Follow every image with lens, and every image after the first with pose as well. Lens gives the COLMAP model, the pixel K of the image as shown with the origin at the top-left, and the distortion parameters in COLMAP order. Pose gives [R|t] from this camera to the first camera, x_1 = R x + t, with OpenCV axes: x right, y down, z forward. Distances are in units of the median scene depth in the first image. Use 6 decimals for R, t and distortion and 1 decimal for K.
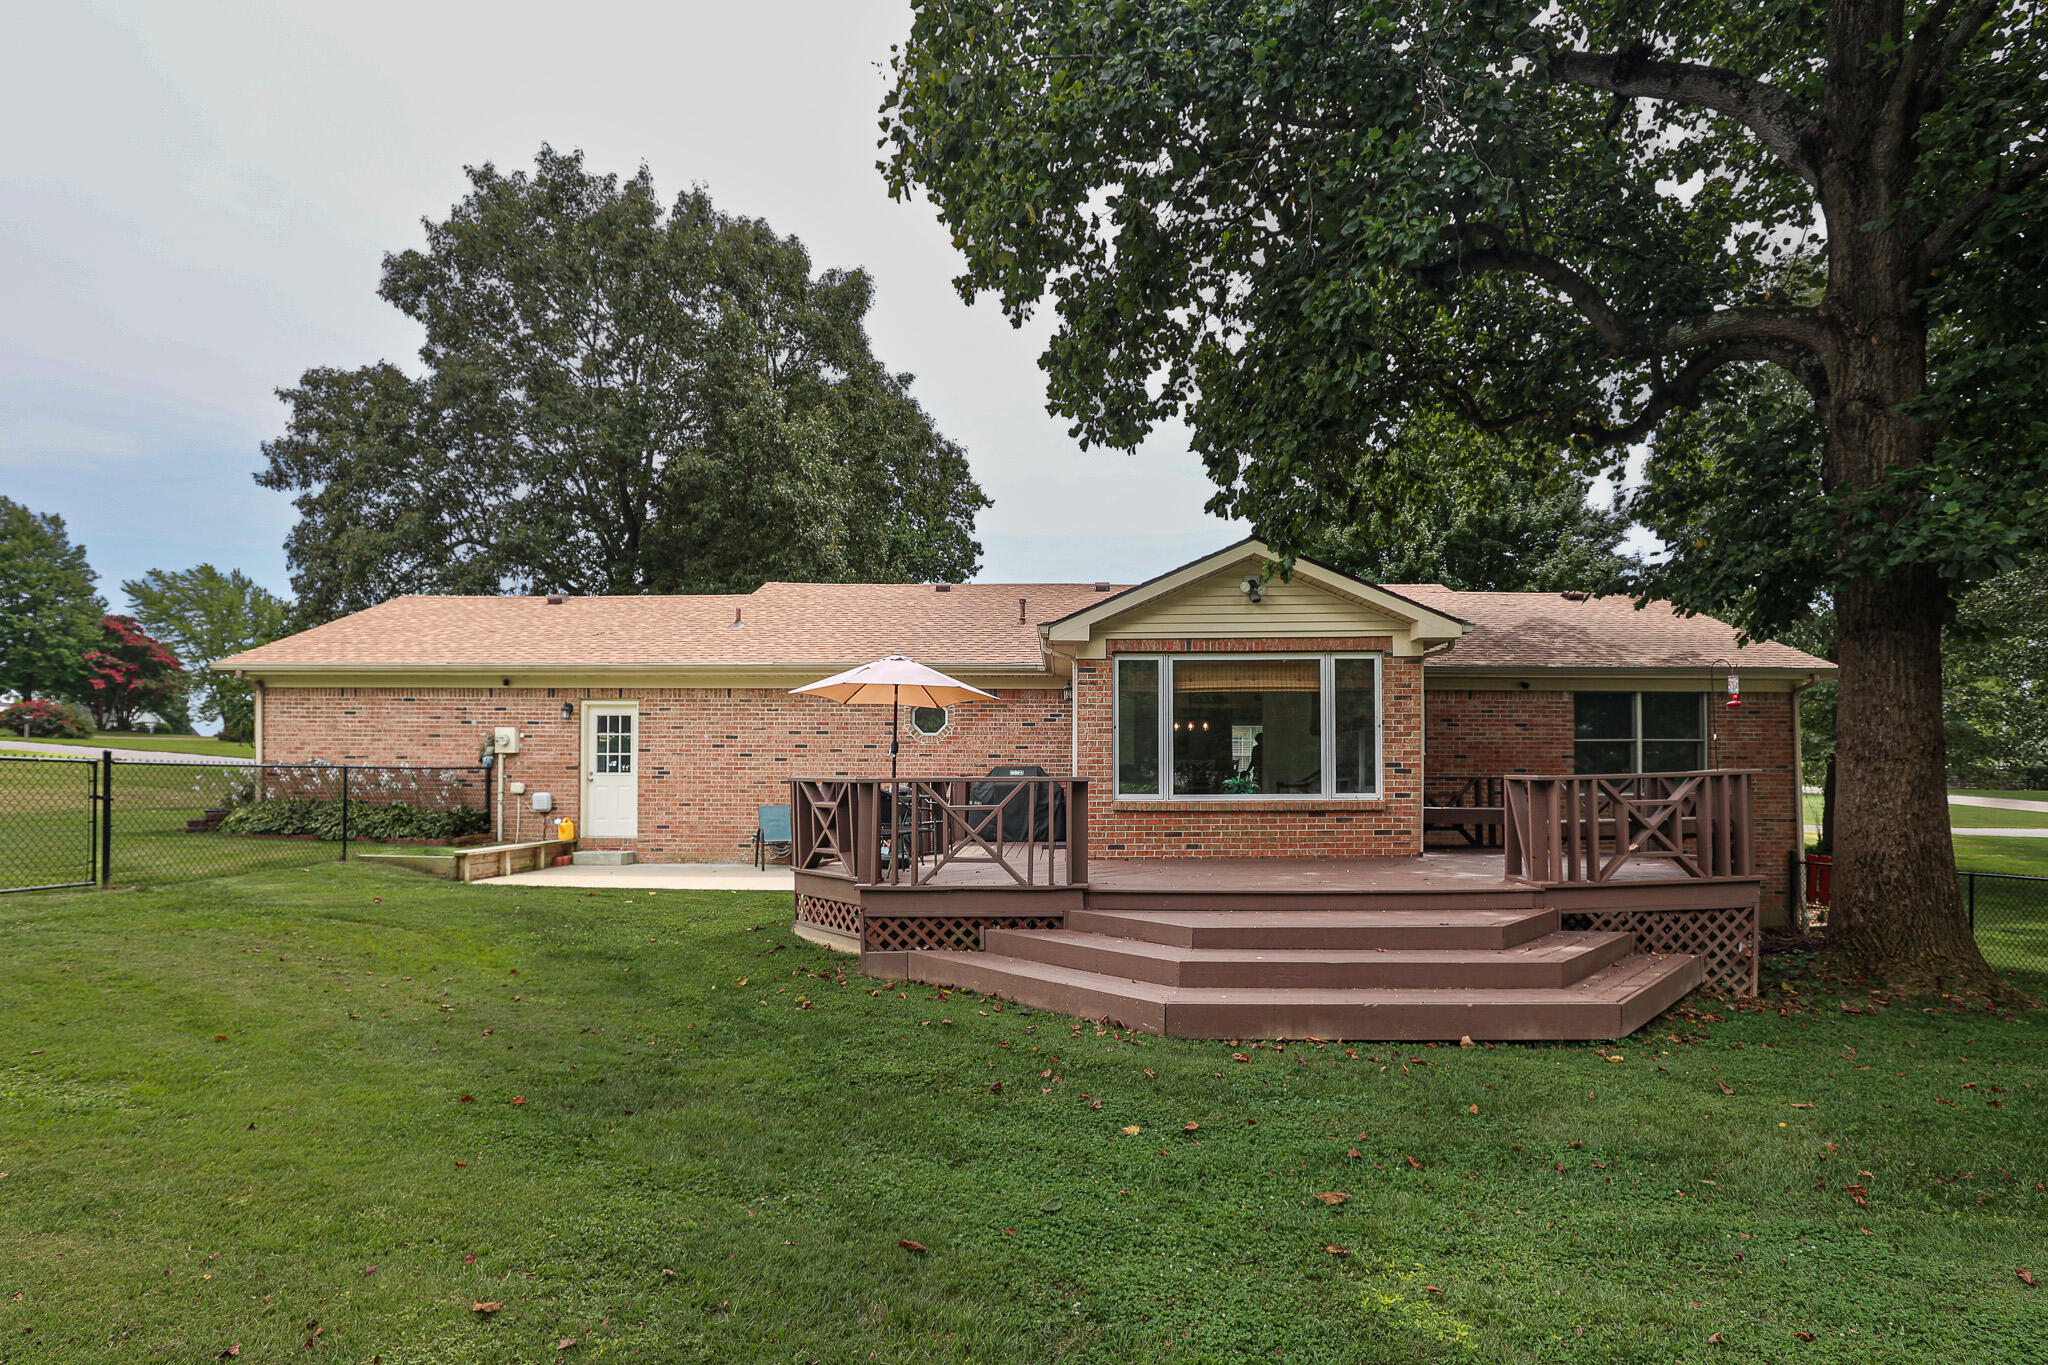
lens RADIAL K [[993.7, 0, 1072.7], [0, 993.7, 756.7], [0, 0, 1]] dist [-0.030593, 0.001123]
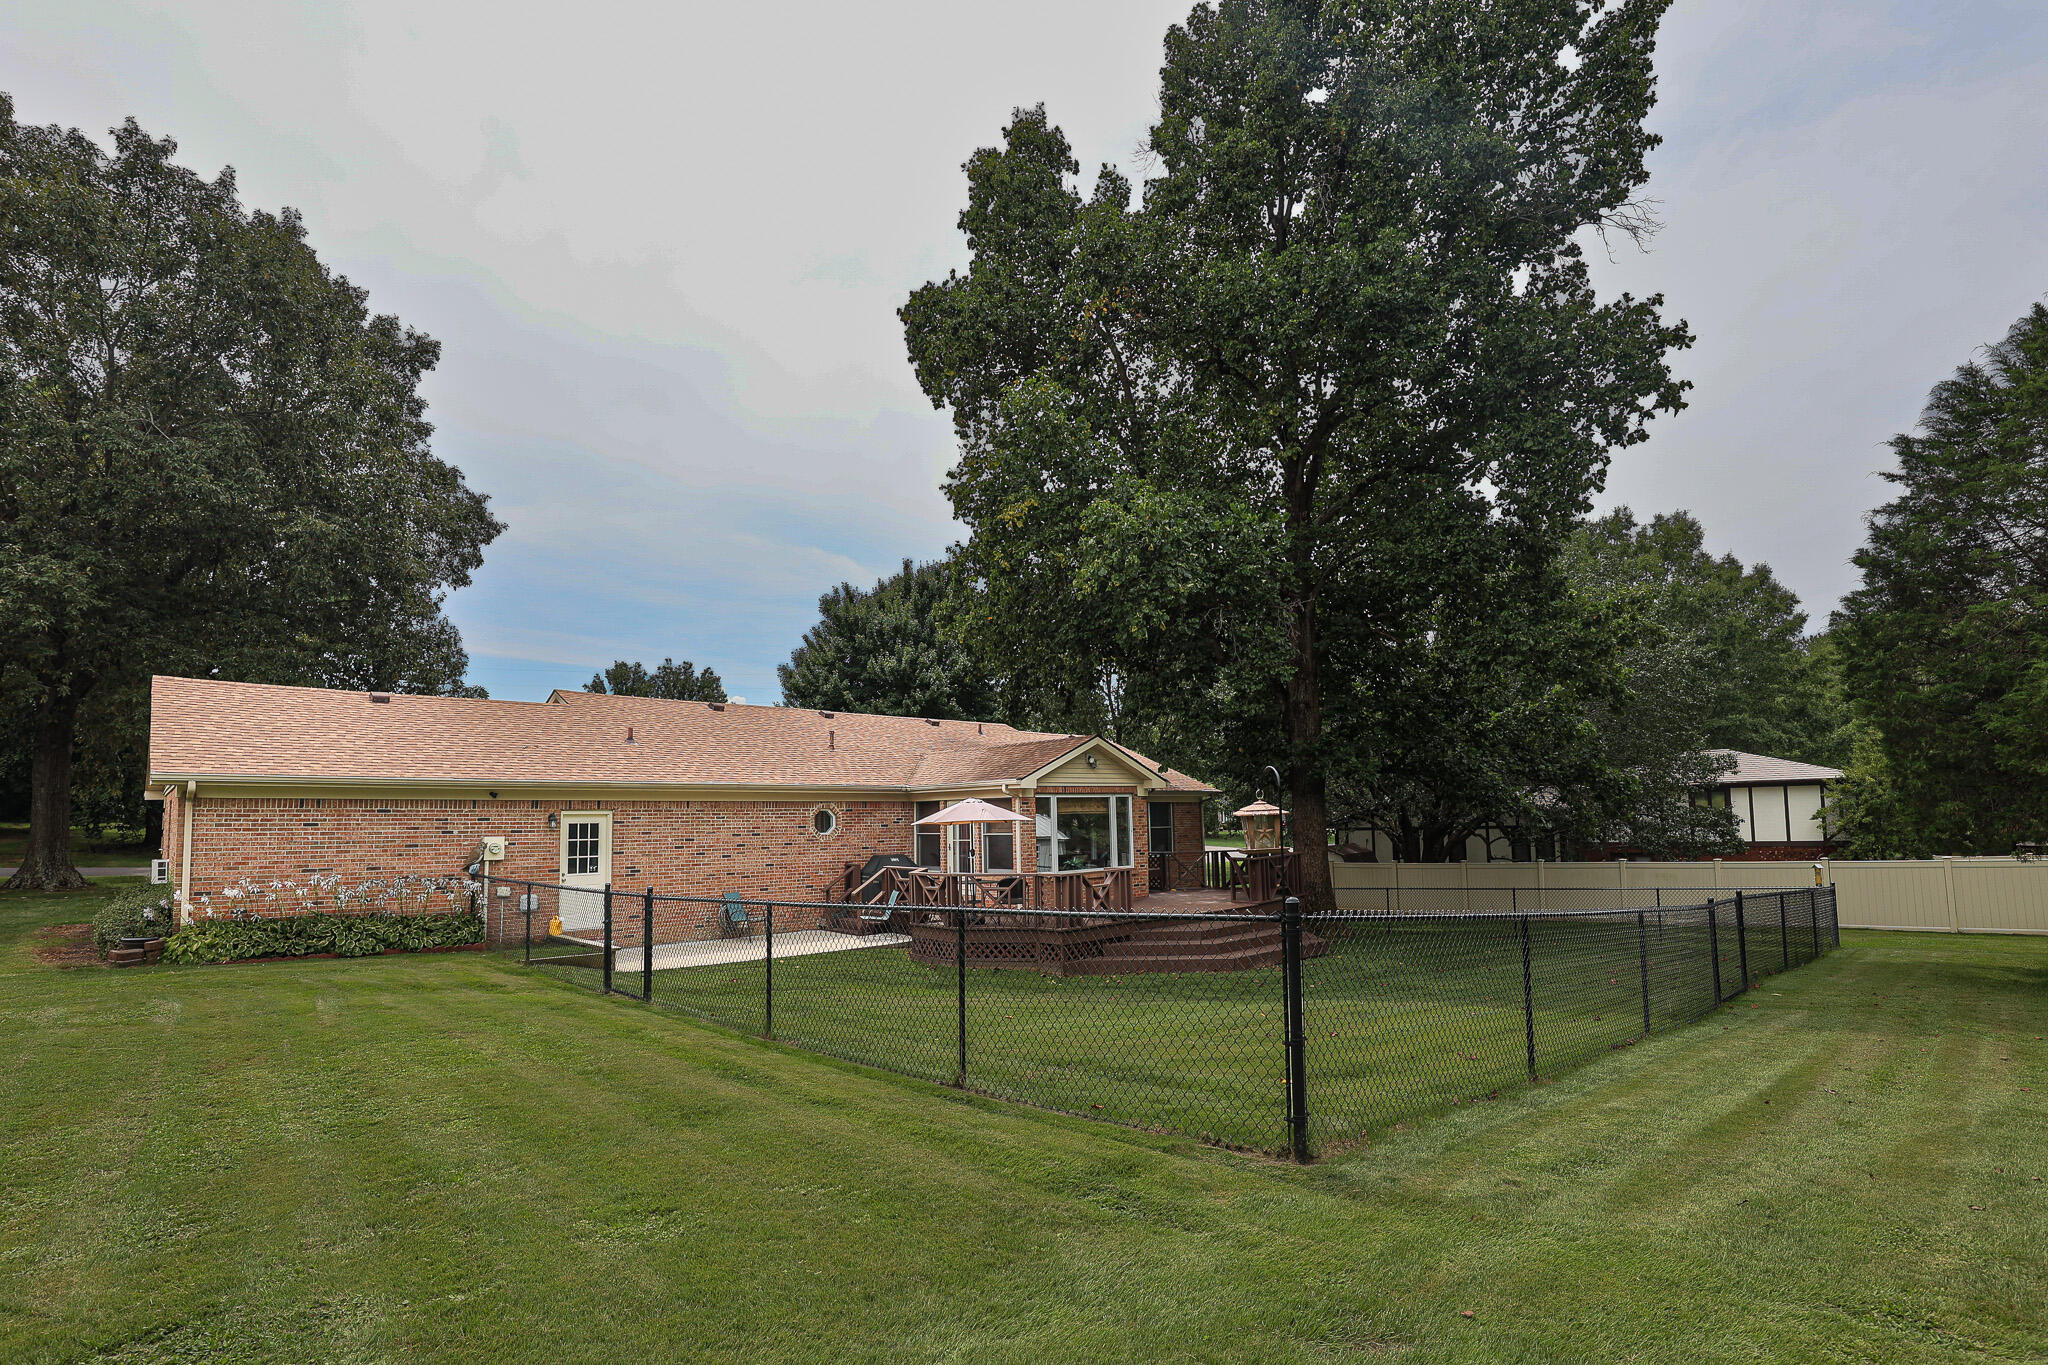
lens RADIAL K [[977.8, 0, 1044.1], [0, 977.8, 718.9], [0, 0, 1]] dist [-0.034688, 0.000523]
pose [[0.704523, 0.057599, 0.707340, -0.914191], [0.001606, 0.996569, -0.082751, -0.070360], [-0.709679, 0.059436, 0.702013, -0.197755]]
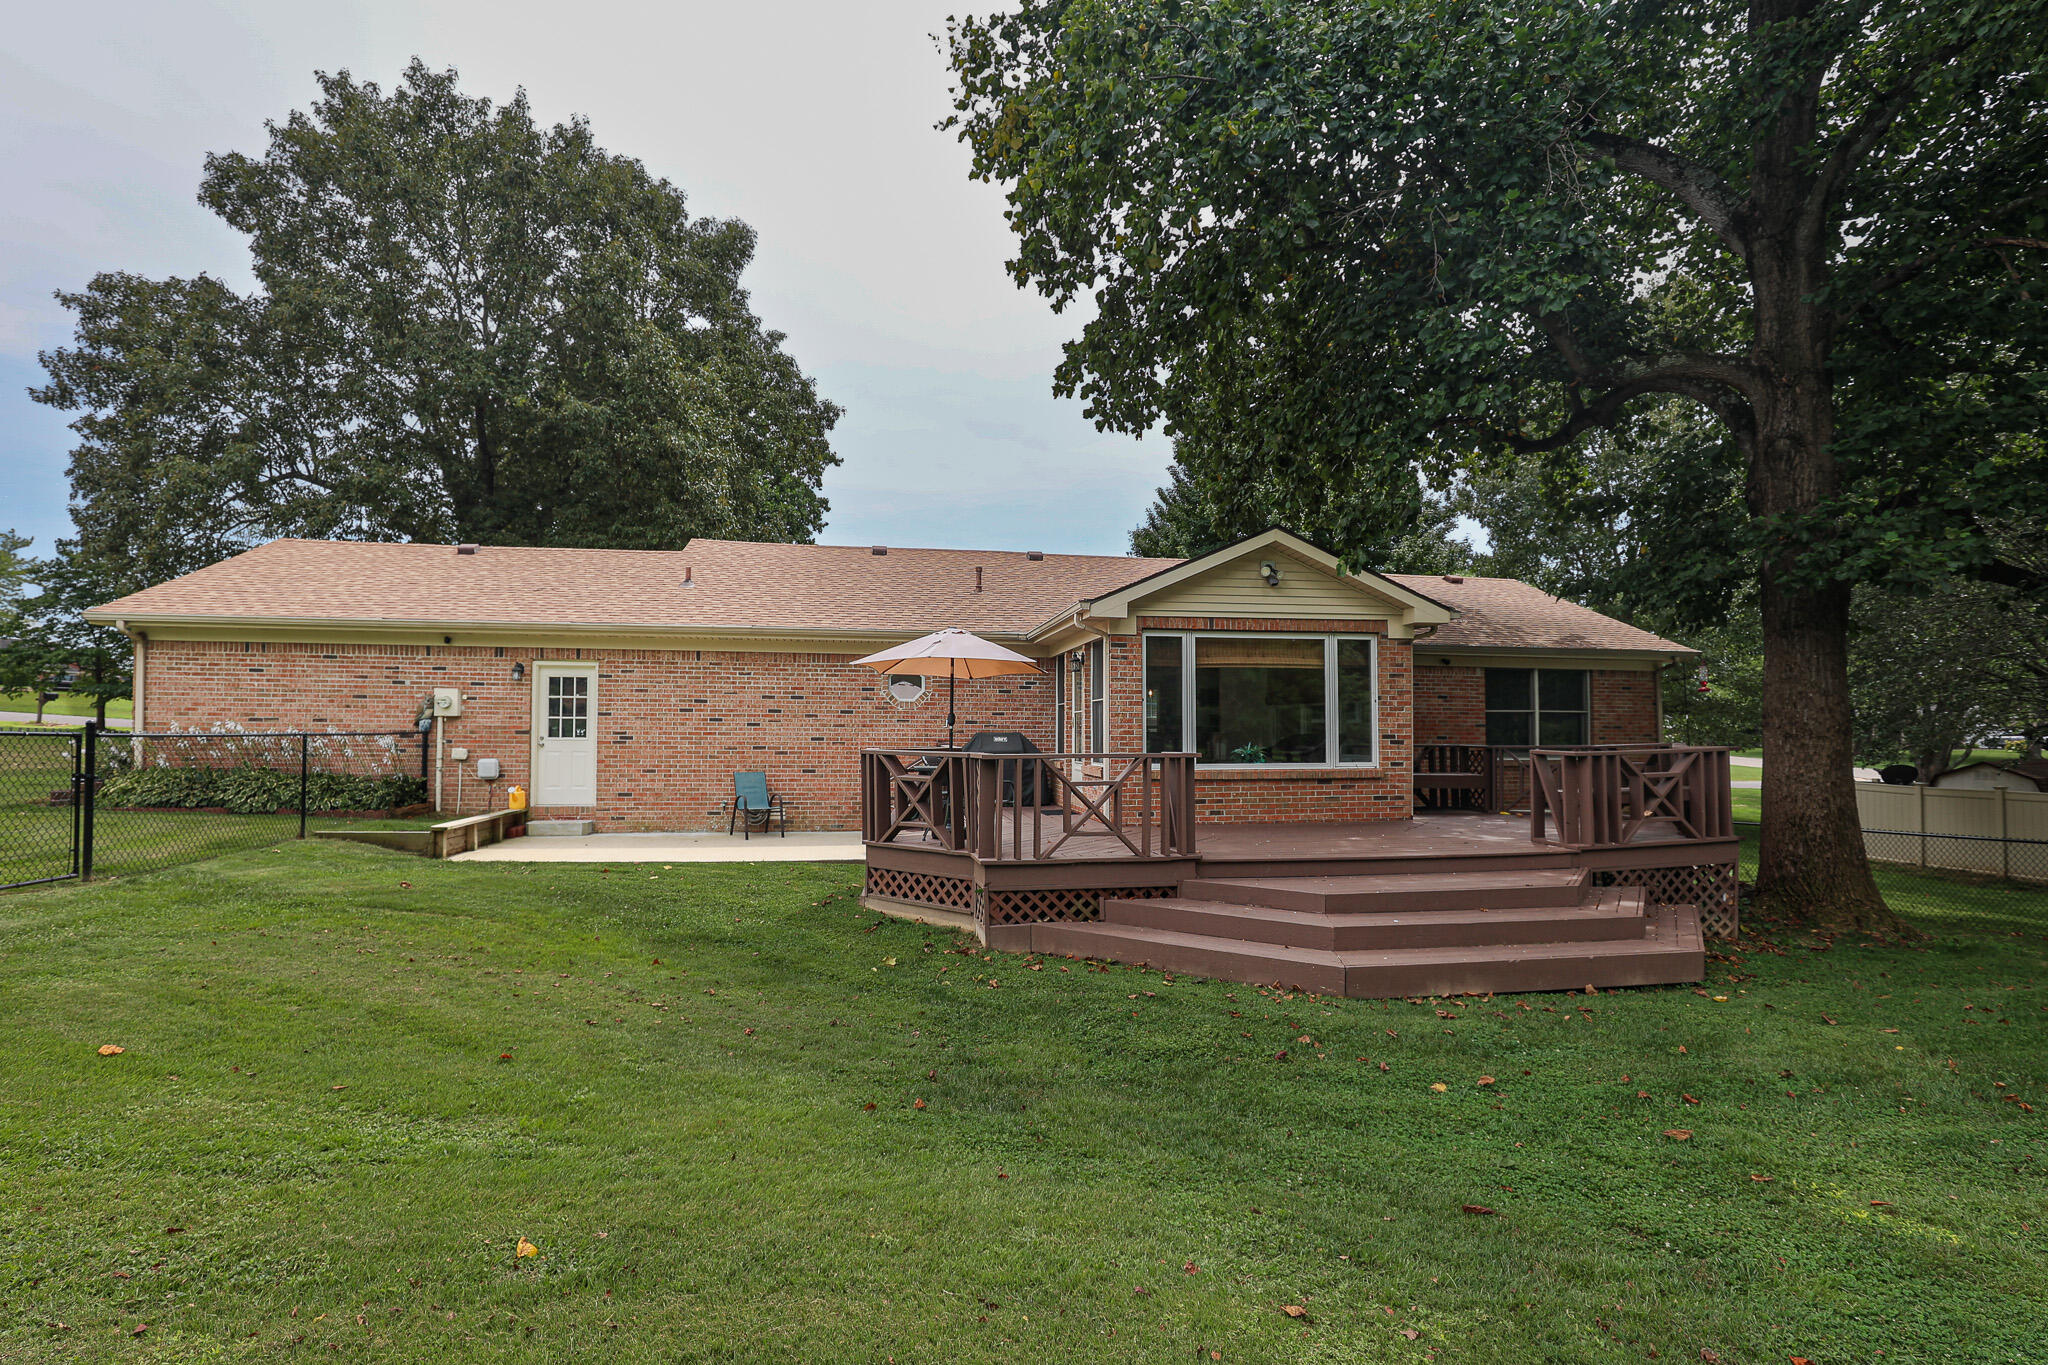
lens RADIAL K [[971.9, 0, 1037.8], [0, 971.9, 695.1], [0, 0, 1]] dist [-0.029512, 0.000141]
pose [[0.983026, 0.010221, 0.183184, -0.194341], [-0.007495, 0.999851, -0.015570, -0.013622], [-0.183316, 0.013933, 0.982955, 0.006541]]
